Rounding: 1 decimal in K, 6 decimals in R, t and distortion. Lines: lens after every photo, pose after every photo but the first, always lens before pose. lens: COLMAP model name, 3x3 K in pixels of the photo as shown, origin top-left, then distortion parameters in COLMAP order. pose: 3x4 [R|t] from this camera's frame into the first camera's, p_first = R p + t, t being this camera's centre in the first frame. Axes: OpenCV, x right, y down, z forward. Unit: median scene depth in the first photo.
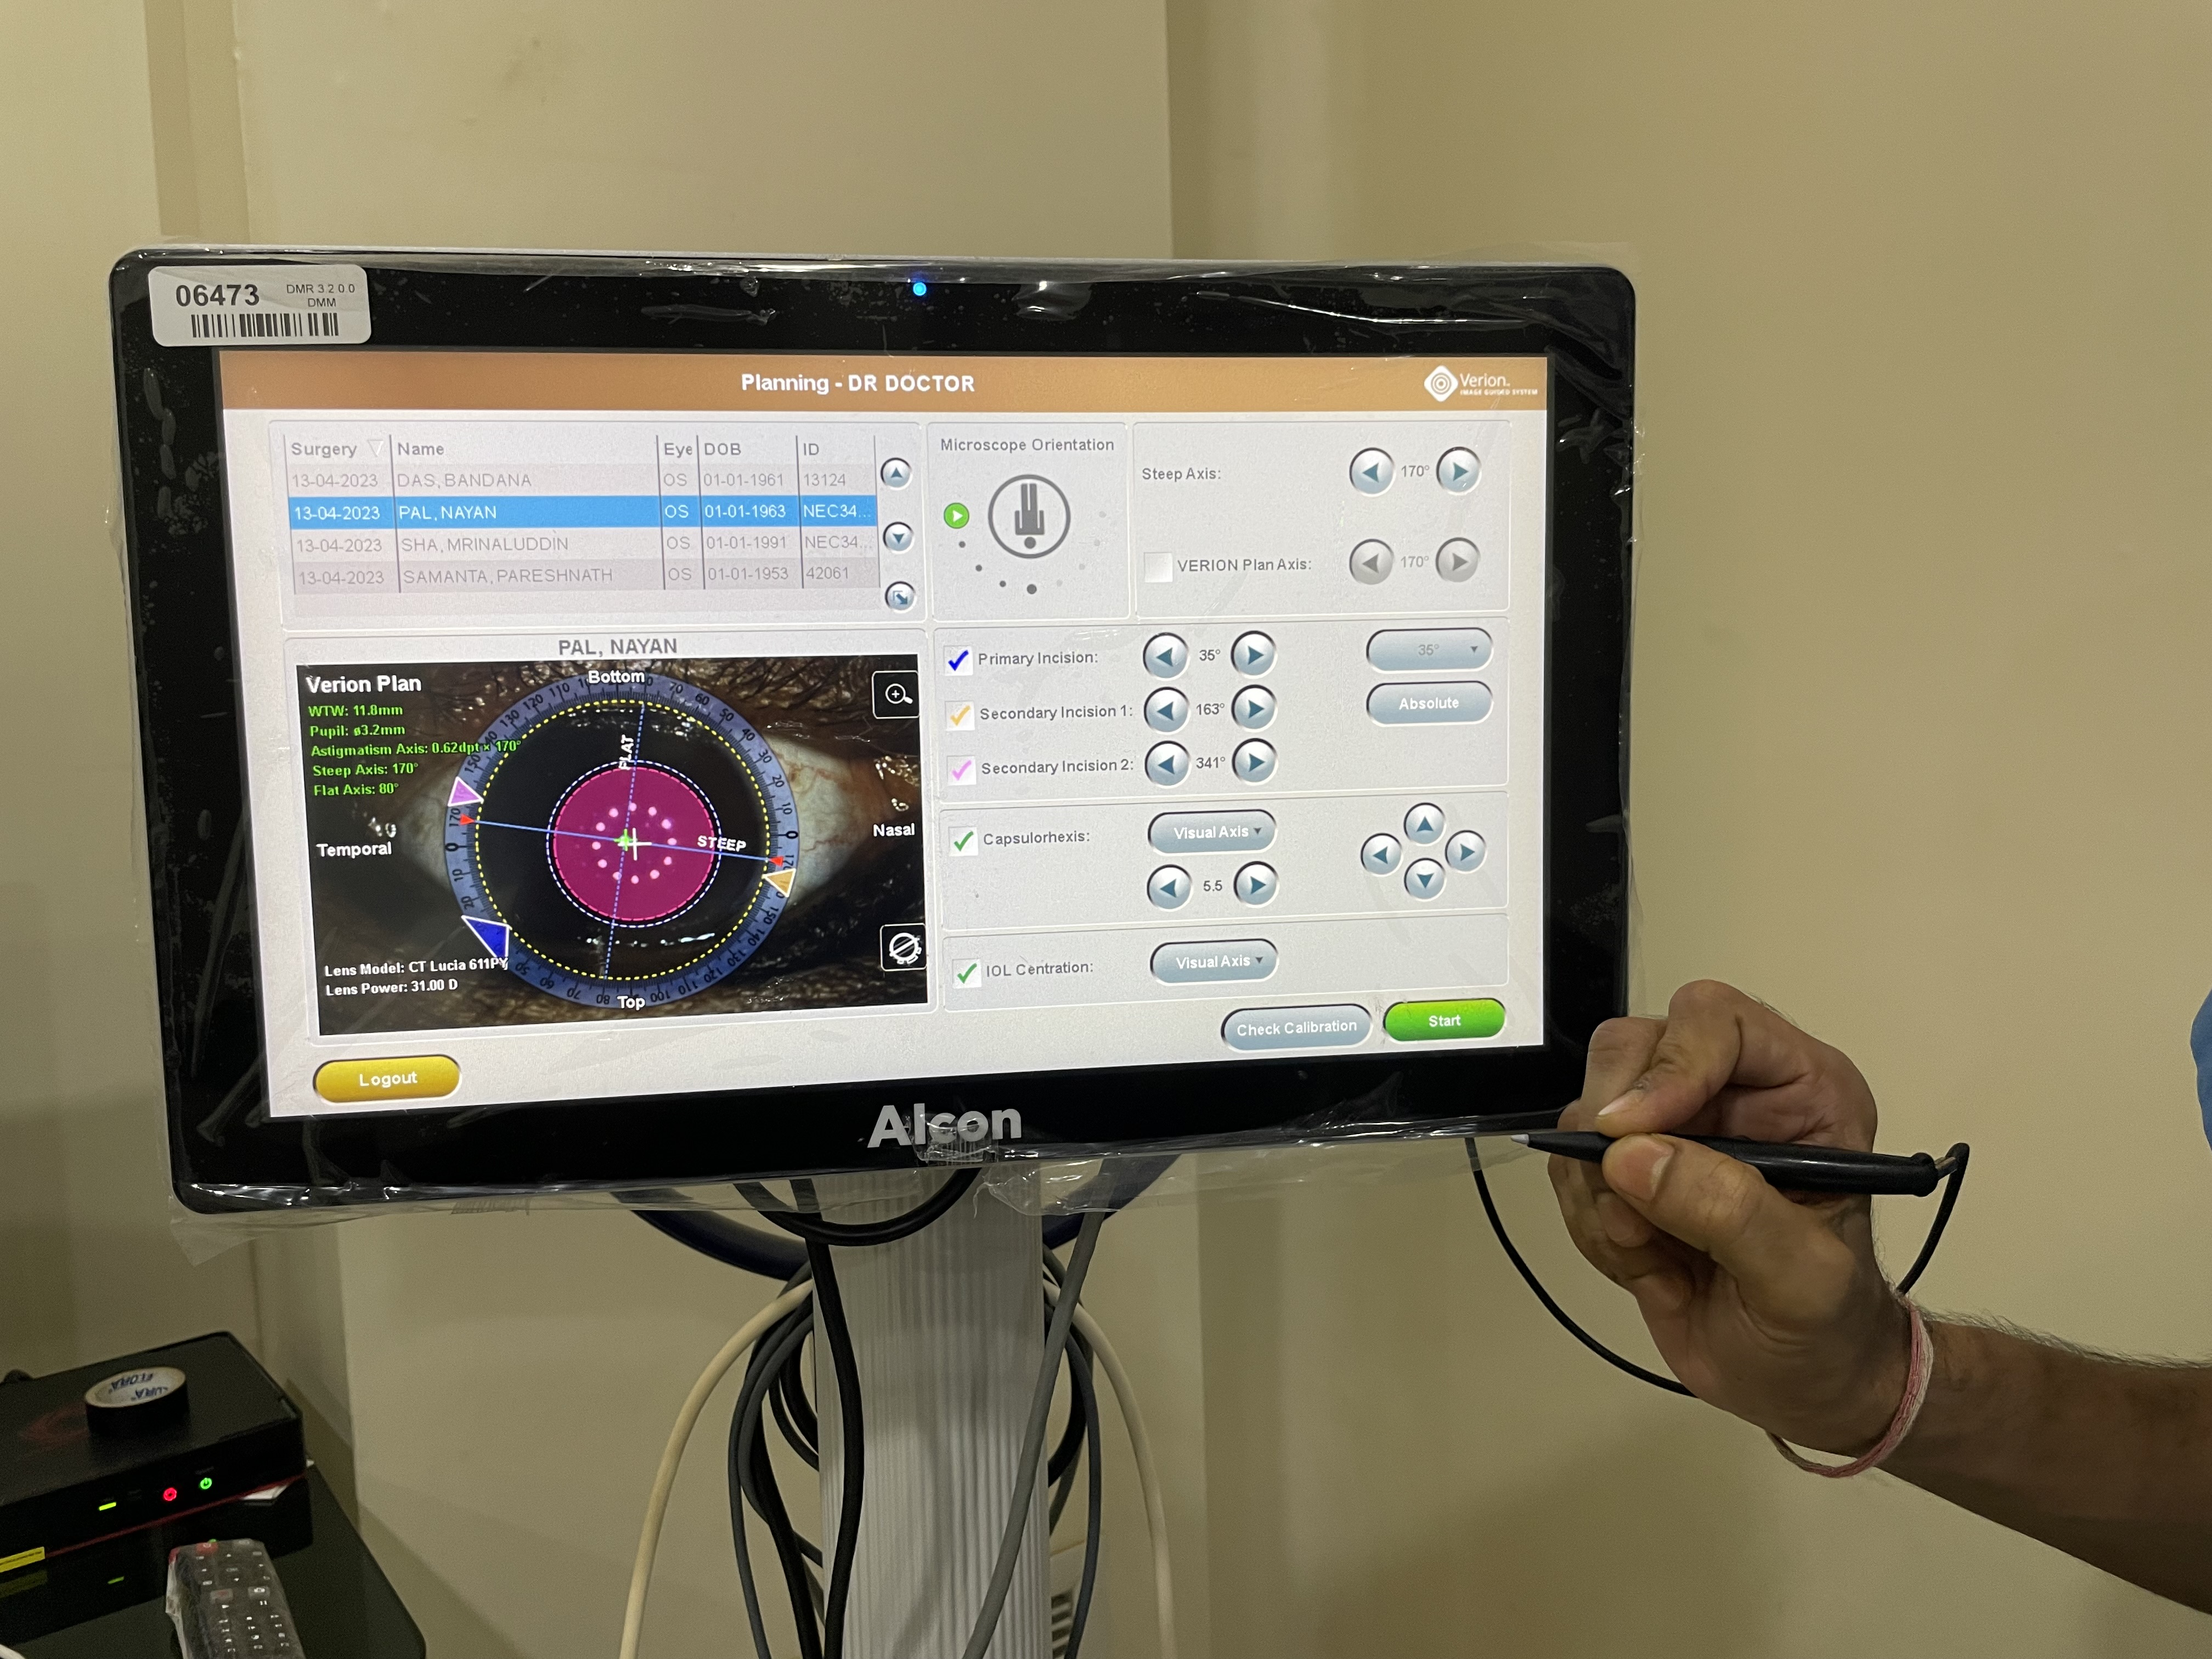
lens RADIAL K [[1661.4, 0, 1118.4], [0, 1661.4, 808.7], [0, 0, 1]] dist [-0.008356, -0.013684]
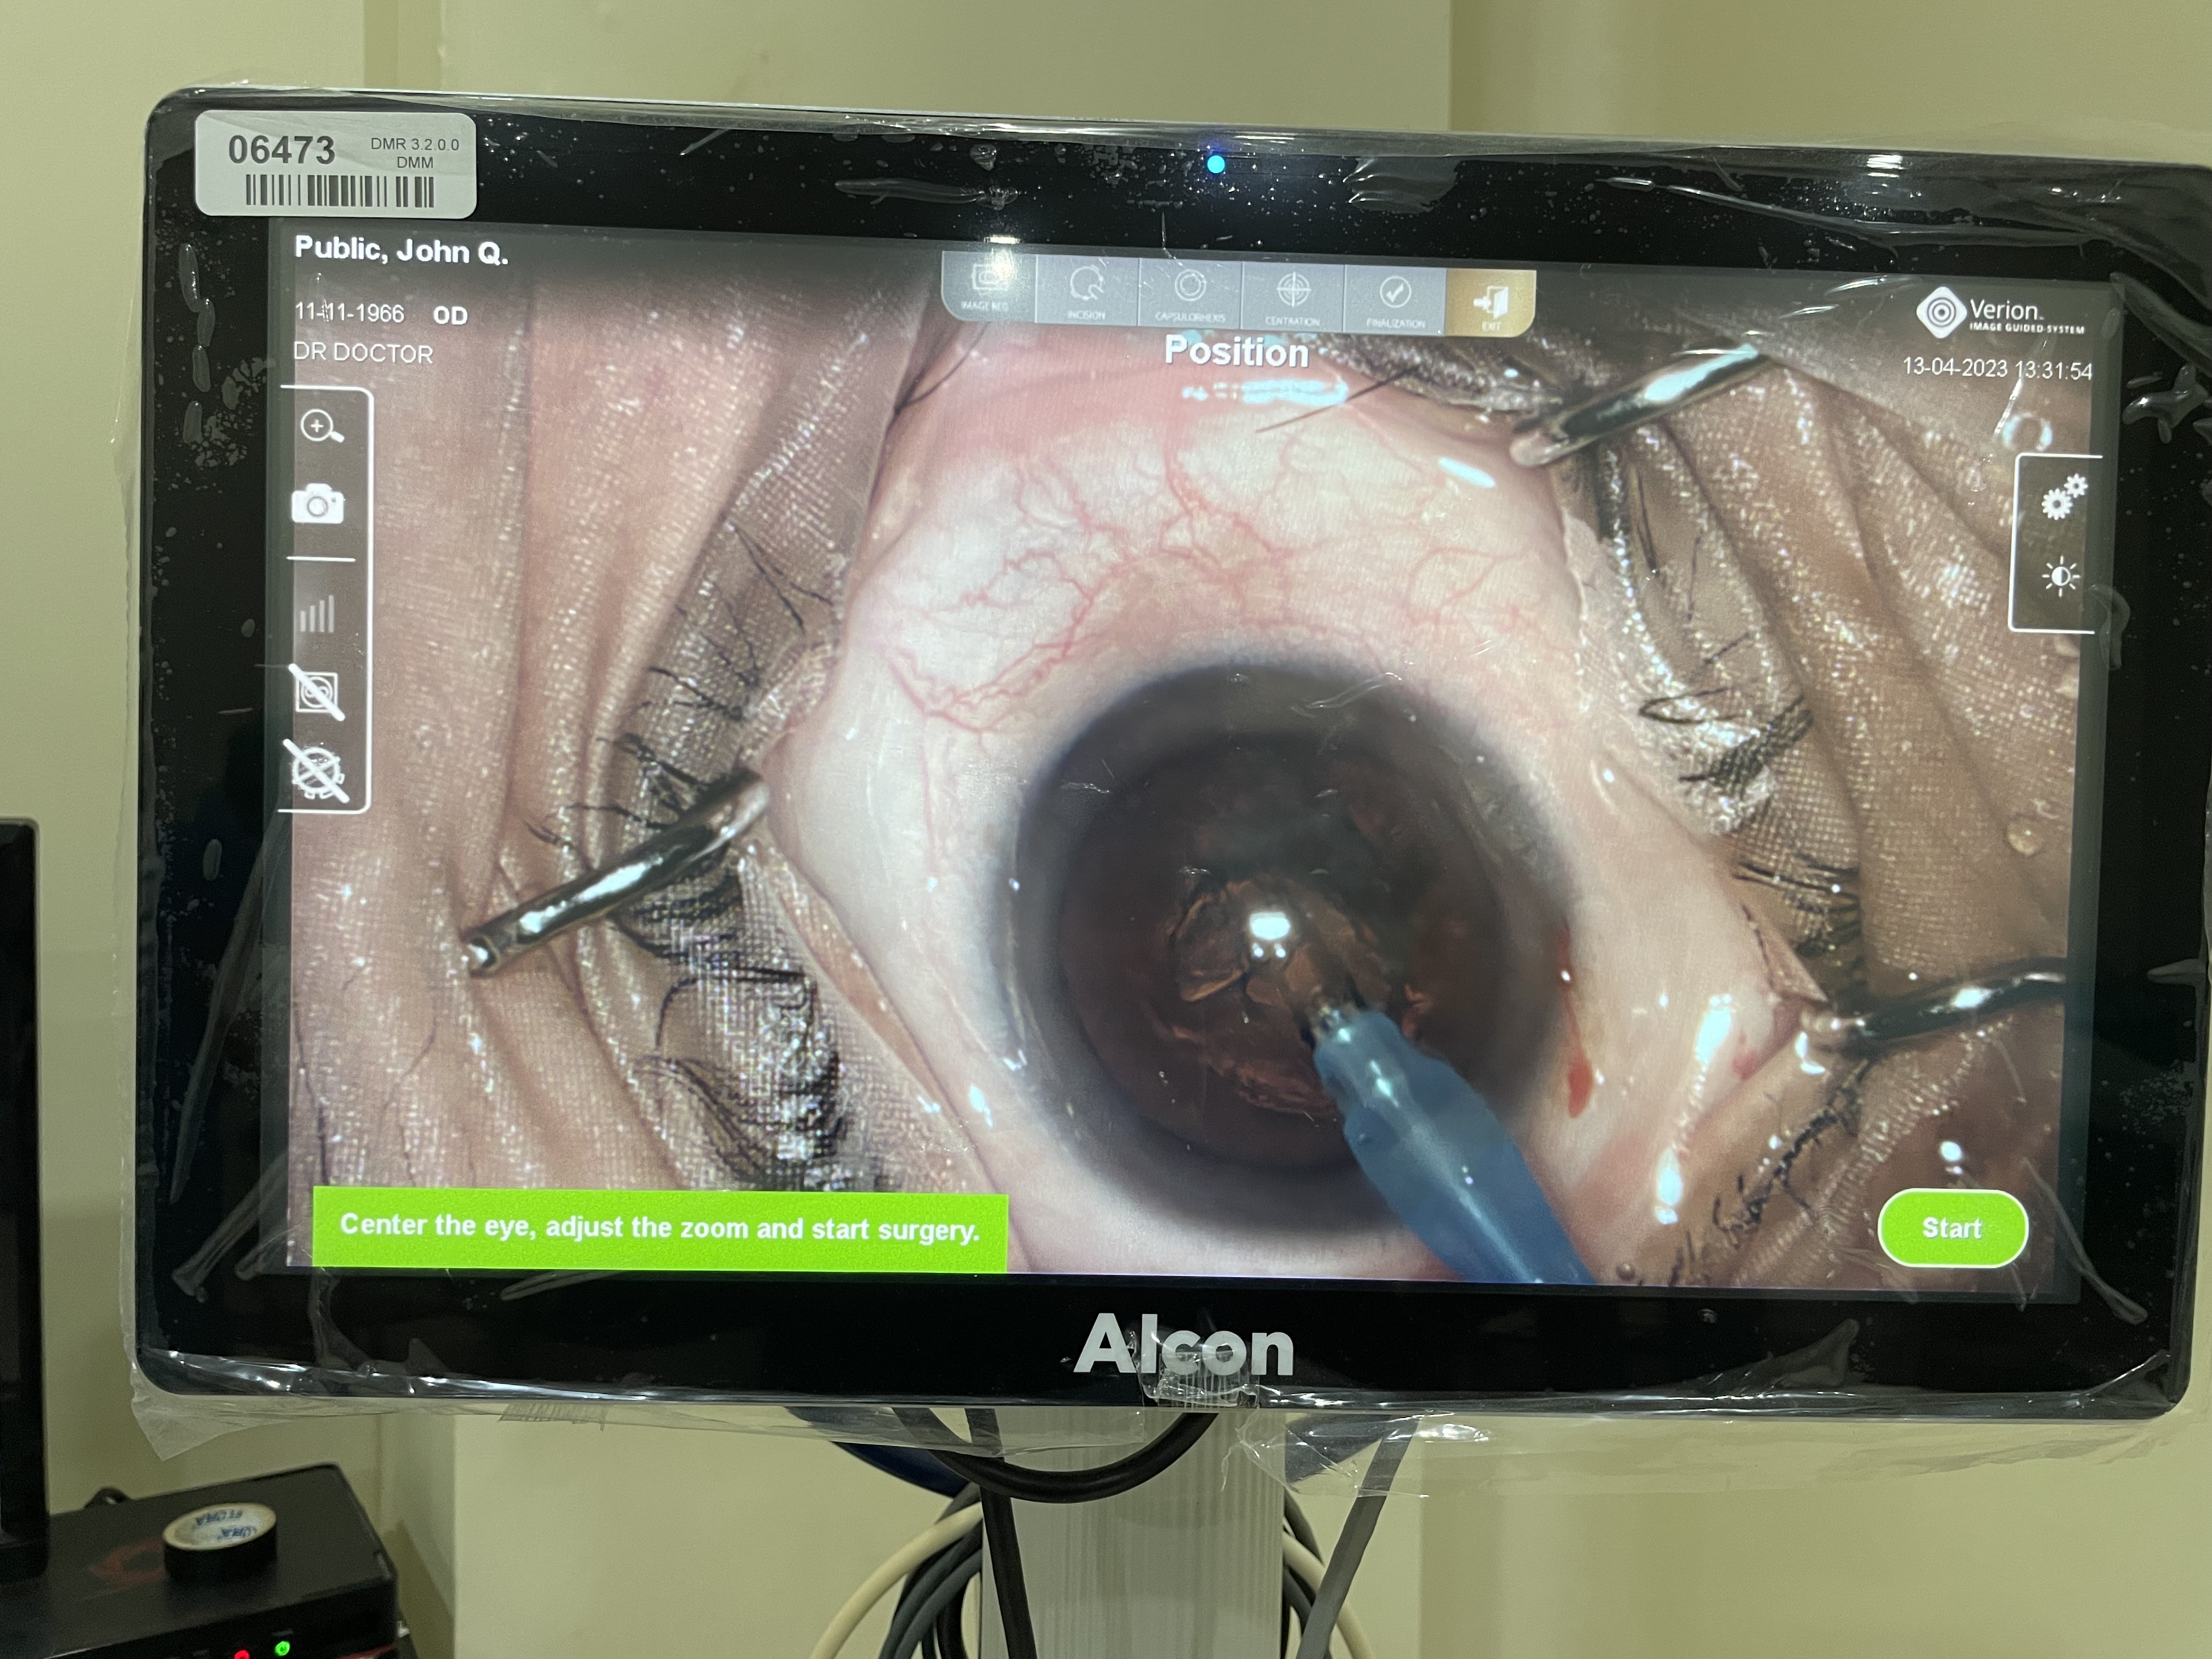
lens RADIAL K [[1661.4, 0, 1091.6], [0, 1661.4, 832.3], [0, 0, 1]] dist [-0.008356, -0.013684]
pose [[0.989978, 0.046451, -0.133360, -0.060196], [-0.055406, 0.996395, -0.064244, 0.020635], [0.129895, 0.070989, 0.988983, 0.286764]]
